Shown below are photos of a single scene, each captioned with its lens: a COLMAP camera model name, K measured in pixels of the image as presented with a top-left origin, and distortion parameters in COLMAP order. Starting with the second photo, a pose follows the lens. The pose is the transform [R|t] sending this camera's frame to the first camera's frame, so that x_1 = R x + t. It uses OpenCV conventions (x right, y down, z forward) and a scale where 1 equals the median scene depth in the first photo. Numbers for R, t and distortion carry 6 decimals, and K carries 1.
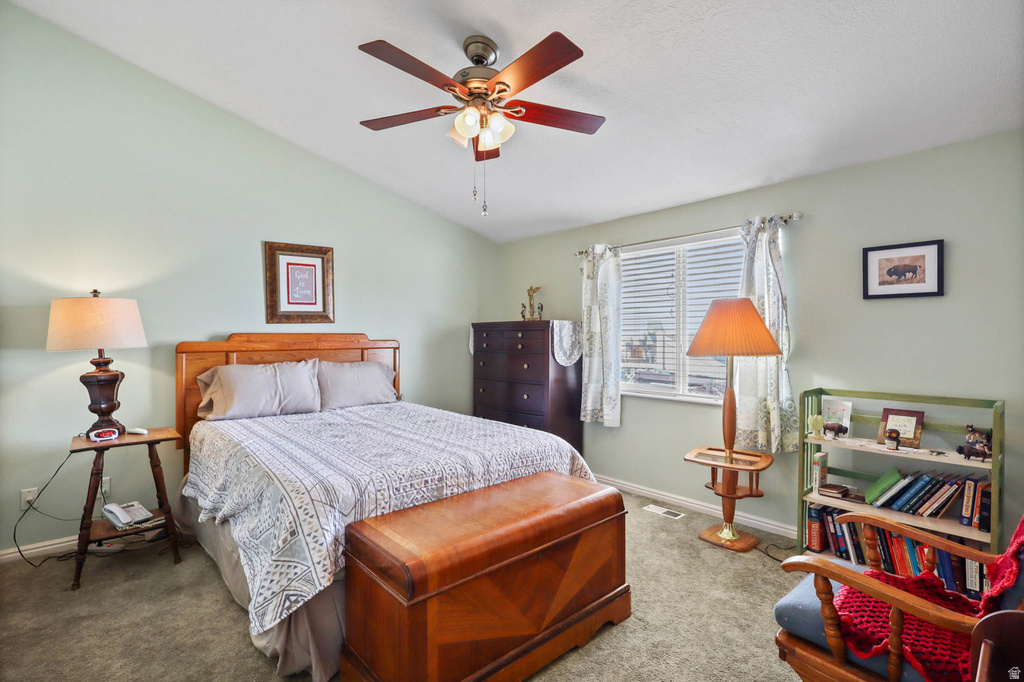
lens RADIAL K [[485.7, 0, 517.2], [0, 485.7, 351.6], [0, 0, 1]] dist [-0.003616, -0.000734]
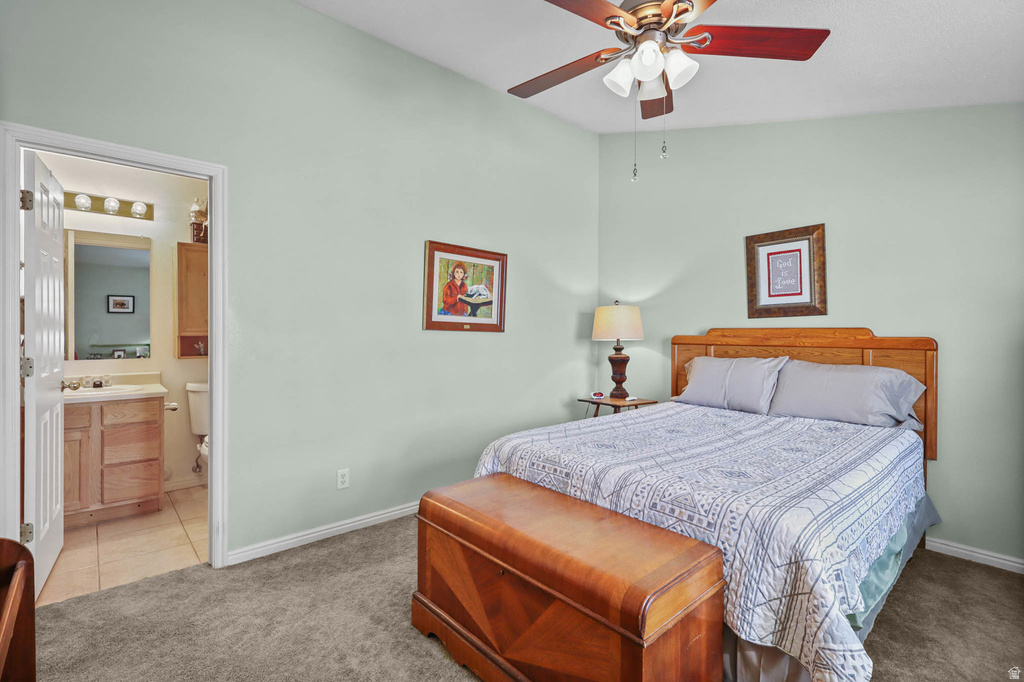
lens RADIAL K [[485.7, 0, 517.2], [0, 485.7, 351.6], [0, 0, 1]] dist [-0.003616, -0.000734]
pose [[-0.030349, 0.039917, -0.998742, 0.519246], [-0.033649, 0.998595, 0.040933, -0.015356], [0.998973, 0.034849, -0.028964, 0.578902]]
